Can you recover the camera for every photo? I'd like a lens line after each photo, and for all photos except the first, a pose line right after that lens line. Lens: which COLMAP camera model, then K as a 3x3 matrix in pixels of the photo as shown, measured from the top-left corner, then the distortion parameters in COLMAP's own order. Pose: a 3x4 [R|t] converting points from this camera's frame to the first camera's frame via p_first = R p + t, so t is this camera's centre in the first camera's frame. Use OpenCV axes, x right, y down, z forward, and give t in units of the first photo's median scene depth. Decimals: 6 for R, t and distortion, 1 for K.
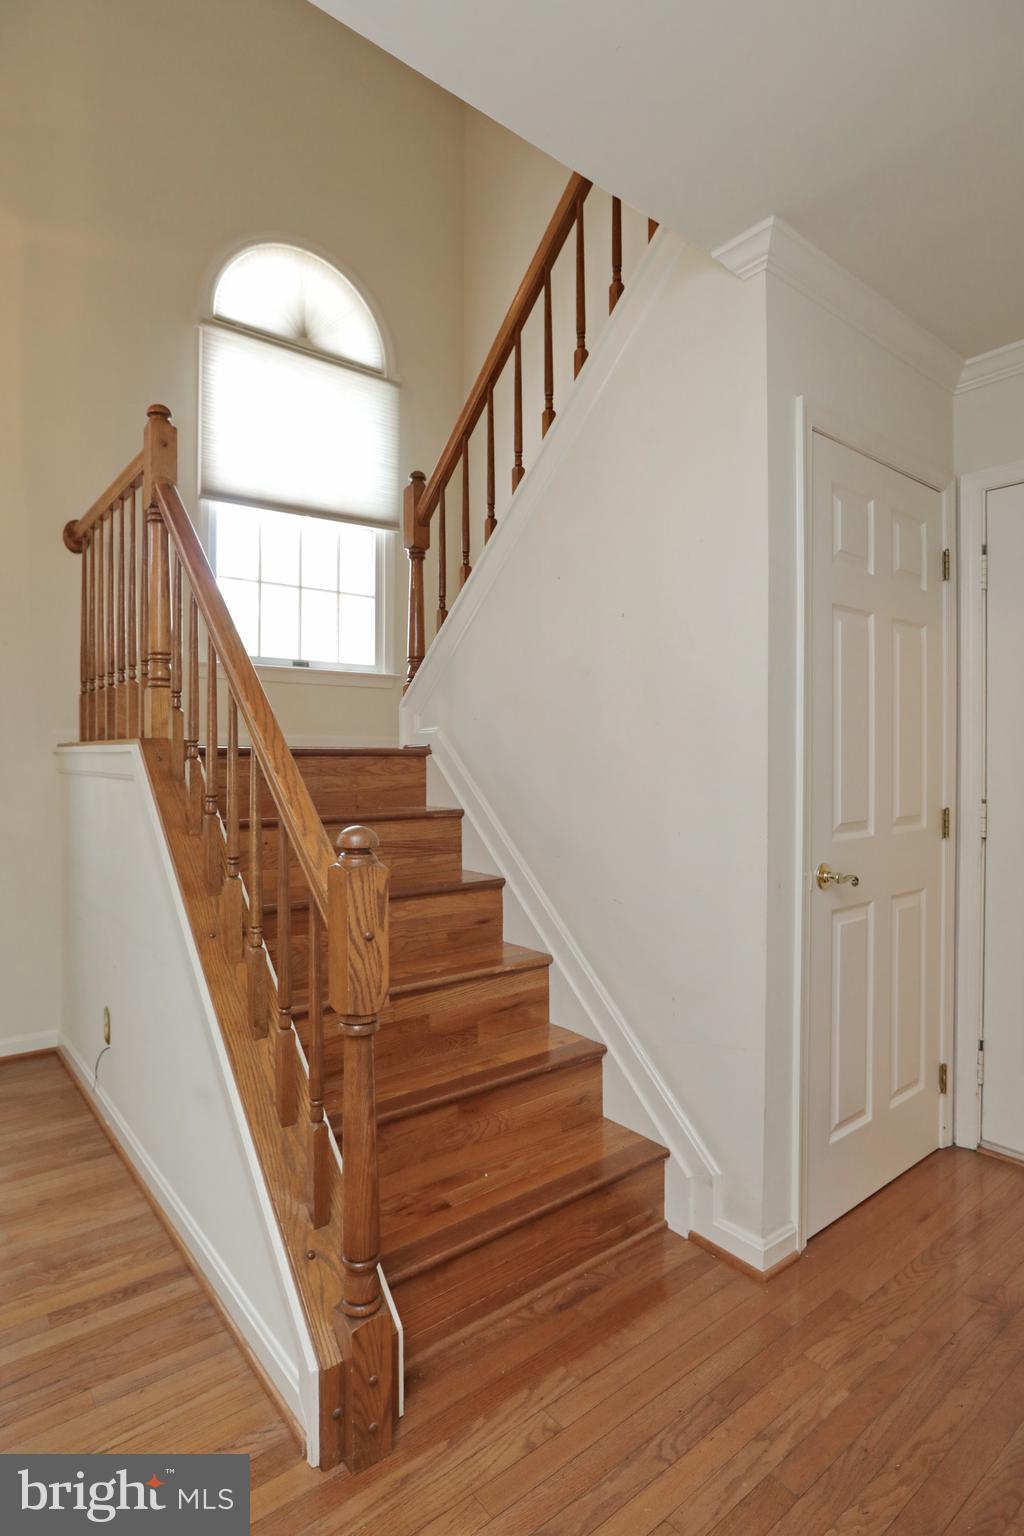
lens RADIAL K [[791.7, 0, 512.0], [0, 791.7, 768.0], [0, 0, 1]] dist [0.052305, -0.031551]
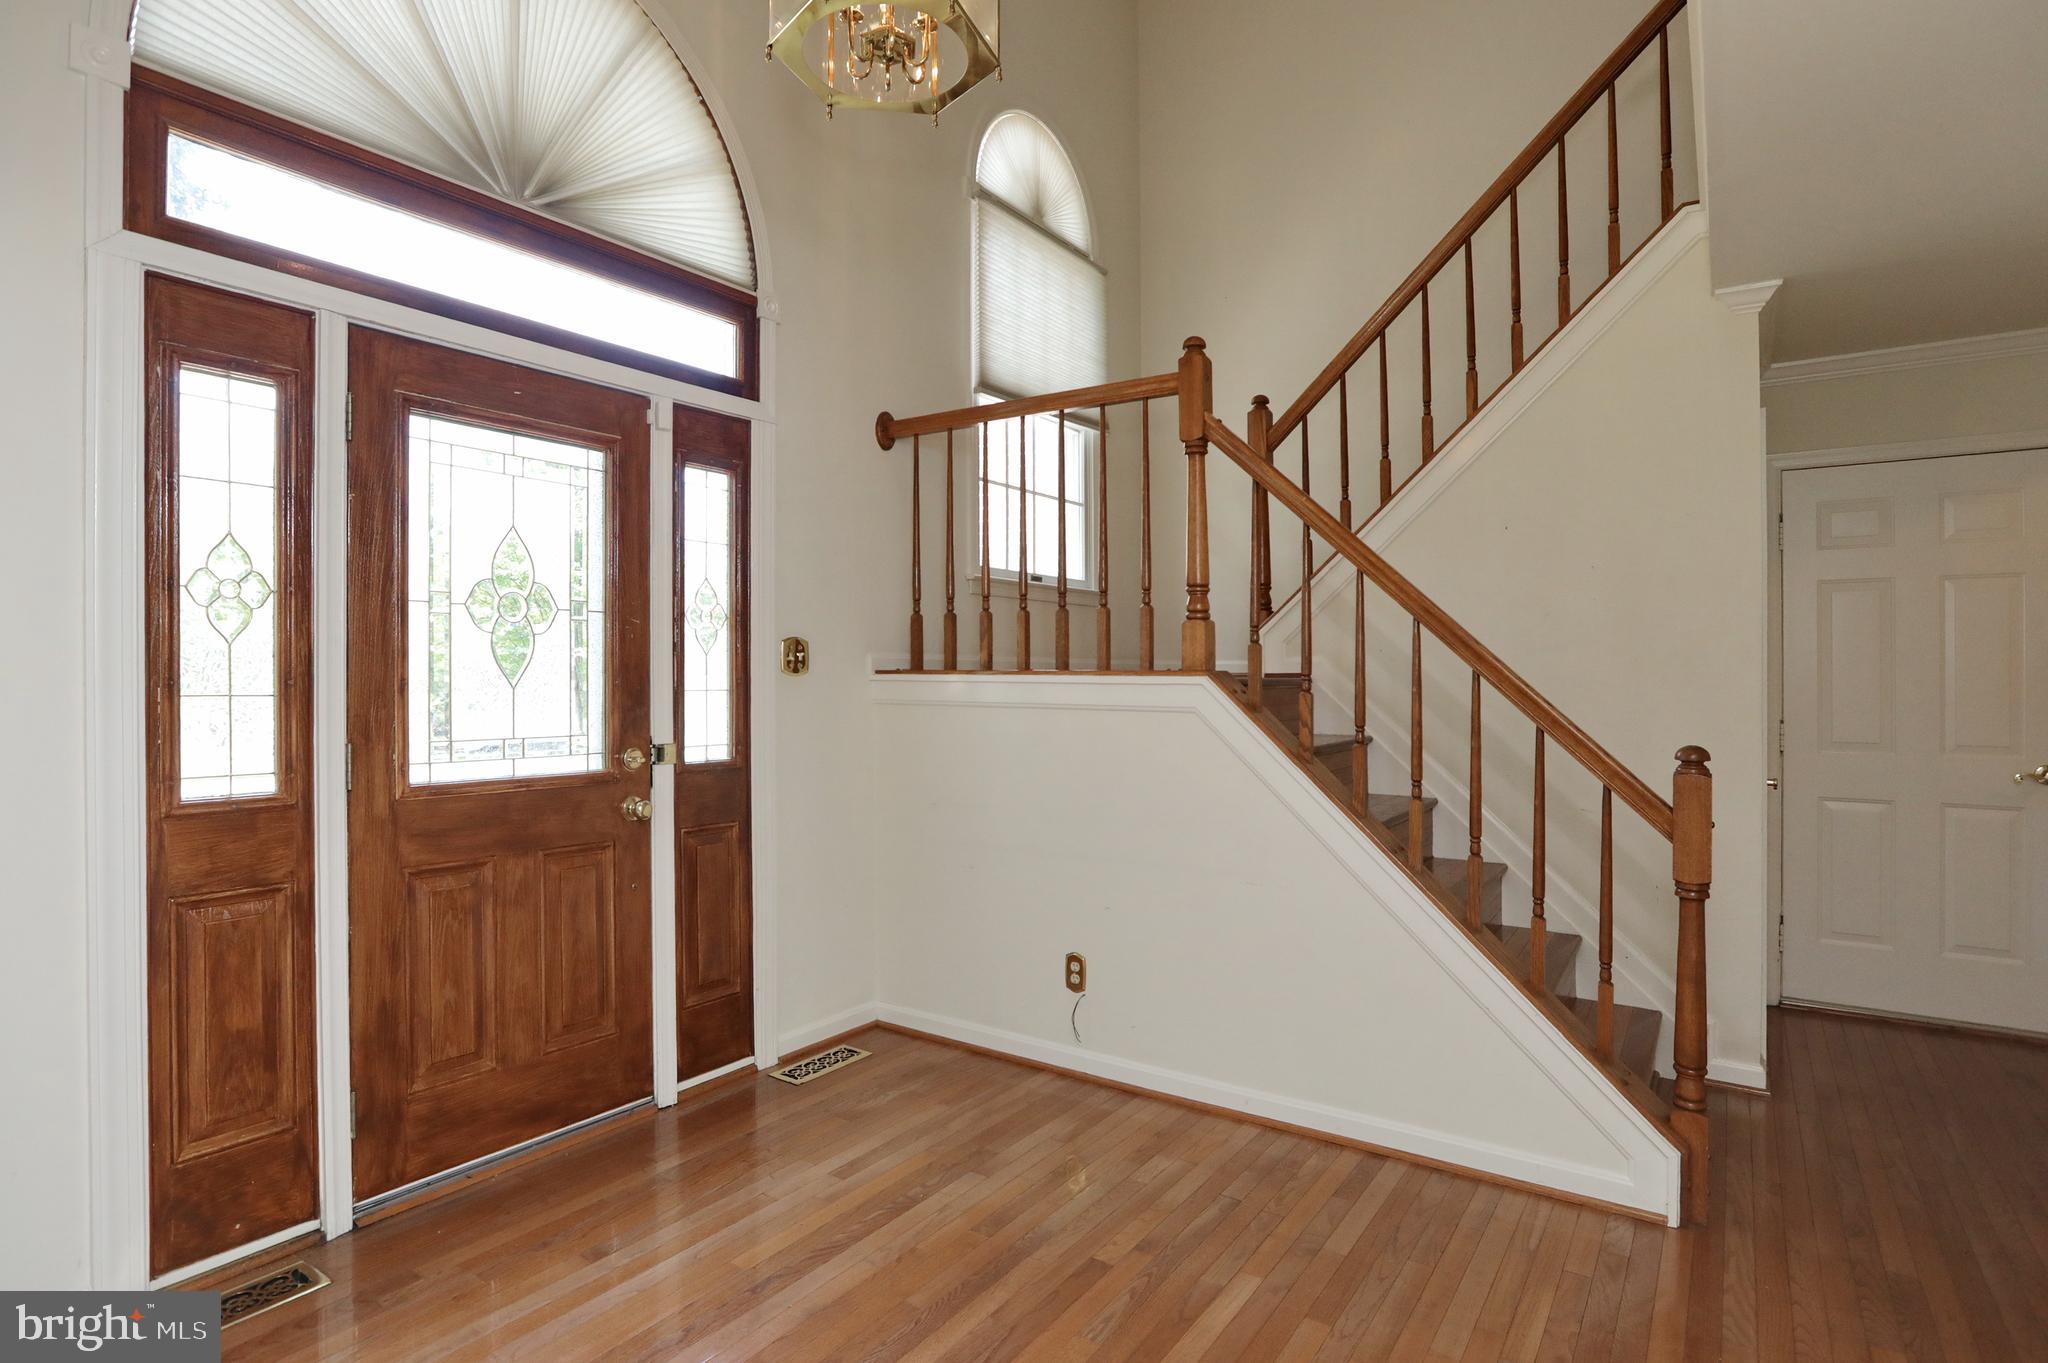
lens RADIAL K [[1058.8, 0, 1024.0], [0, 1058.8, 681.5], [0, 0, 1]] dist [-0.011230, 0.000749]
pose [[0.953733, -0.003270, 0.300637, -0.675578], [0.004348, 0.999986, -0.002917, -0.014116], [-0.300623, 0.004089, 0.953734, -0.122995]]
